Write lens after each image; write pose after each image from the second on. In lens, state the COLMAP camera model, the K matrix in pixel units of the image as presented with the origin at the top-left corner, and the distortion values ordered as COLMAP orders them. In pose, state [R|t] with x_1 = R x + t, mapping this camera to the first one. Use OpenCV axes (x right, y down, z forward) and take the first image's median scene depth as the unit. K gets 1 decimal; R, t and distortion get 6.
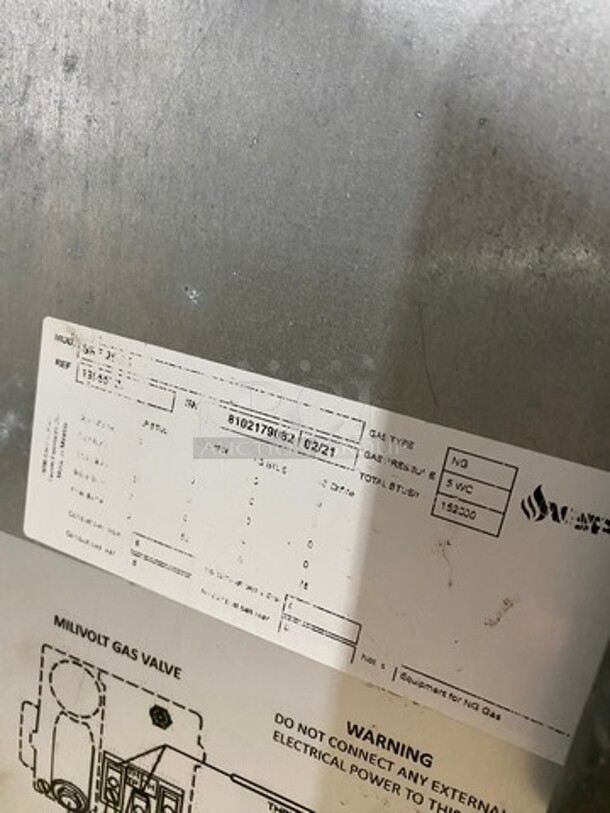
lens RADIAL K [[621.2, 0, 305.0], [0, 621.2, 404.2], [0, 0, 1]] dist [0.001151, -0.005311]
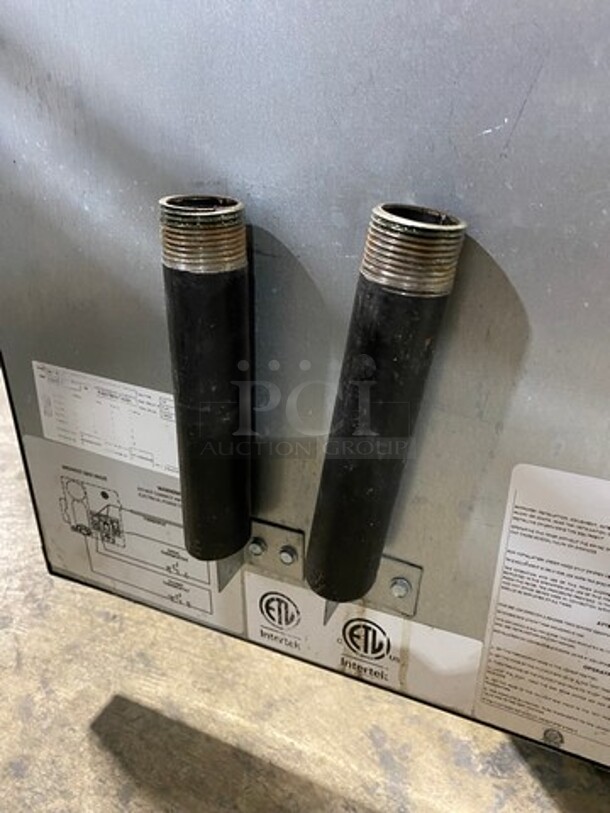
lens RADIAL K [[621.2, 0, 306.6], [0, 621.2, 408.5], [0, 0, 1]] dist [0.001151, -0.005311]
pose [[0.989352, -0.113659, -0.090906, 0.997217], [0.130674, 0.968715, 0.210987, -0.354131], [0.064082, -0.220620, 0.973253, -1.625661]]
